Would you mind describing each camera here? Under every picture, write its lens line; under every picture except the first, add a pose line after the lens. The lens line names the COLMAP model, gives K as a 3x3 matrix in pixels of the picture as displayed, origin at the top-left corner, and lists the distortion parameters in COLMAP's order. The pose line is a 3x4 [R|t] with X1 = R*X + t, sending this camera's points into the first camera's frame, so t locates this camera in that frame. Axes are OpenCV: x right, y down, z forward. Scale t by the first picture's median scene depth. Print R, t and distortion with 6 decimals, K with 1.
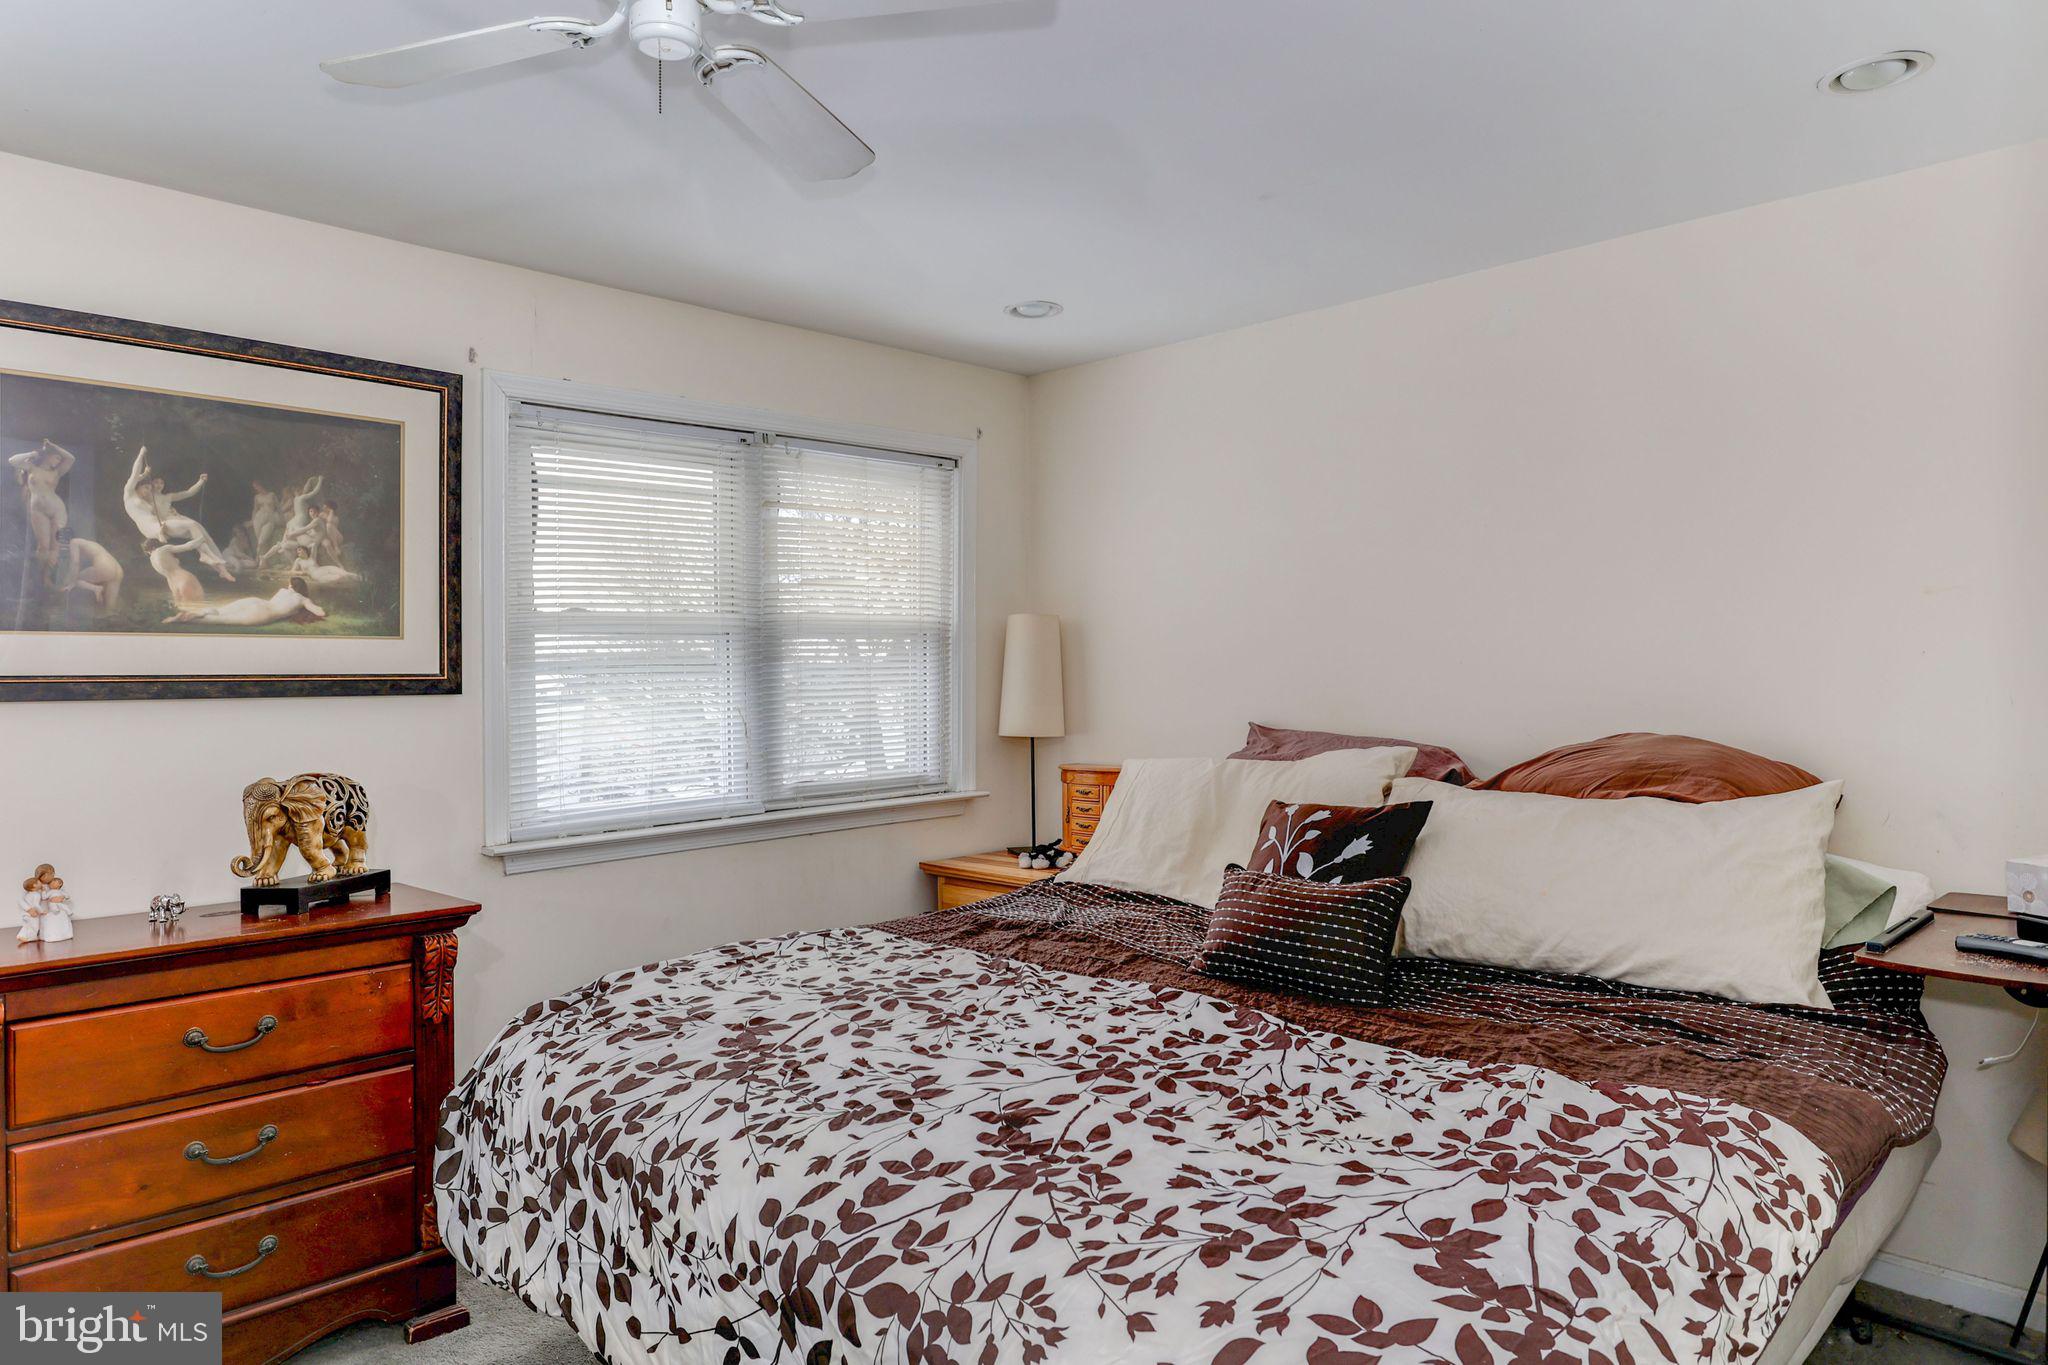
lens RADIAL K [[1243.6, 0, 1027.1], [0, 1243.6, 680.3], [0, 0, 1]] dist [0.000357, -0.002484]
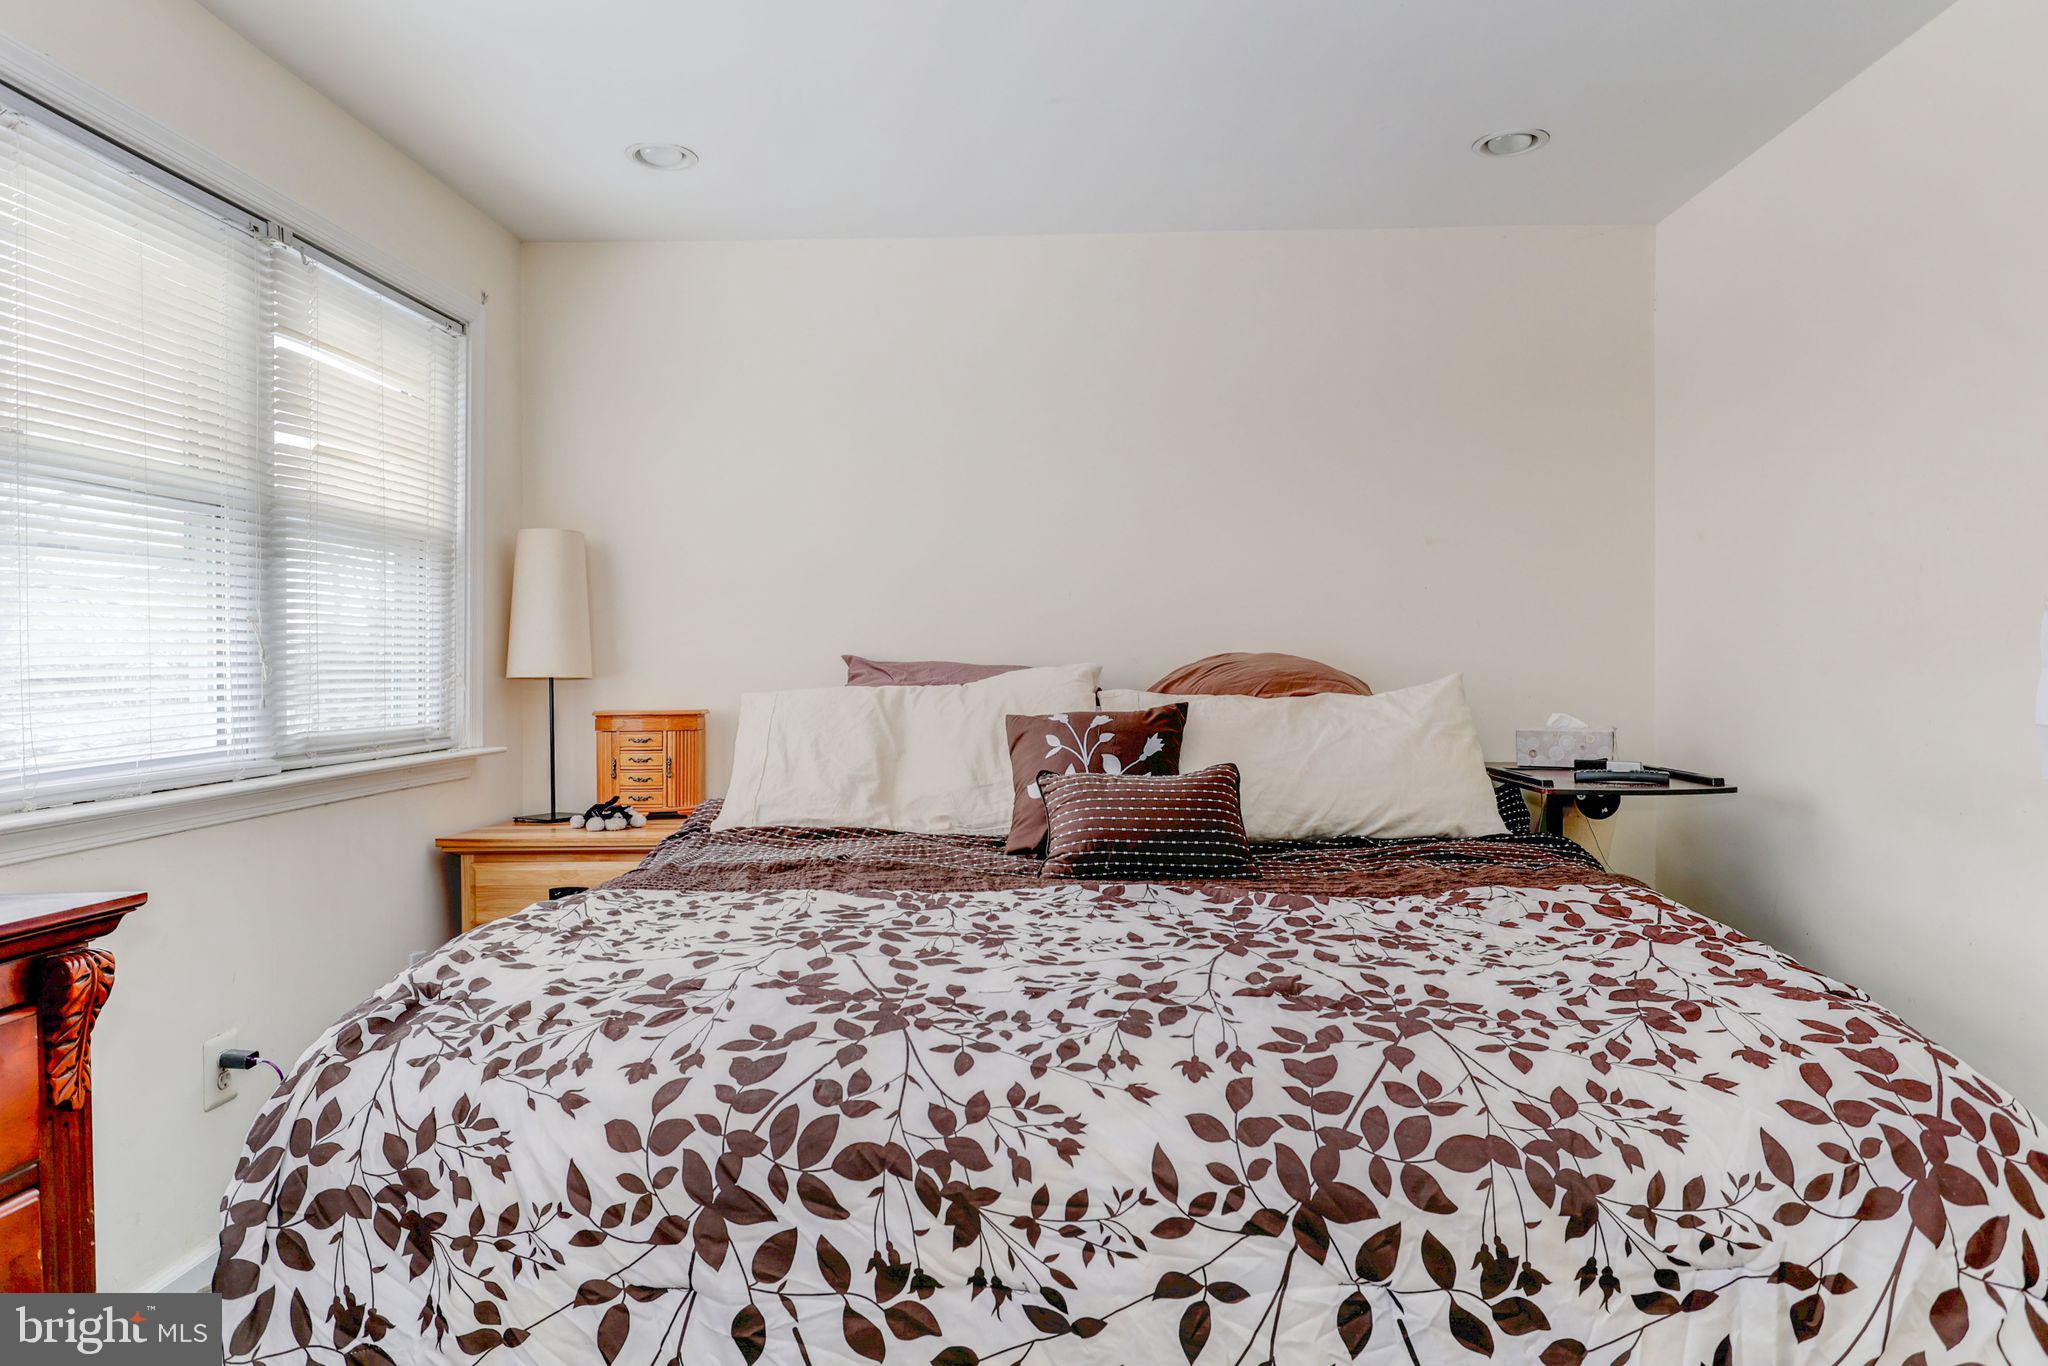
lens RADIAL K [[1243.6, 0, 1031.1], [0, 1243.6, 683.8], [0, 0, 1]] dist [0.000357, -0.002484]
pose [[0.749374, -0.002567, 0.662142, -0.547480], [0.002825, 0.999996, 0.000680, 0.087400], [-0.662141, 0.001361, 0.749378, 0.301623]]
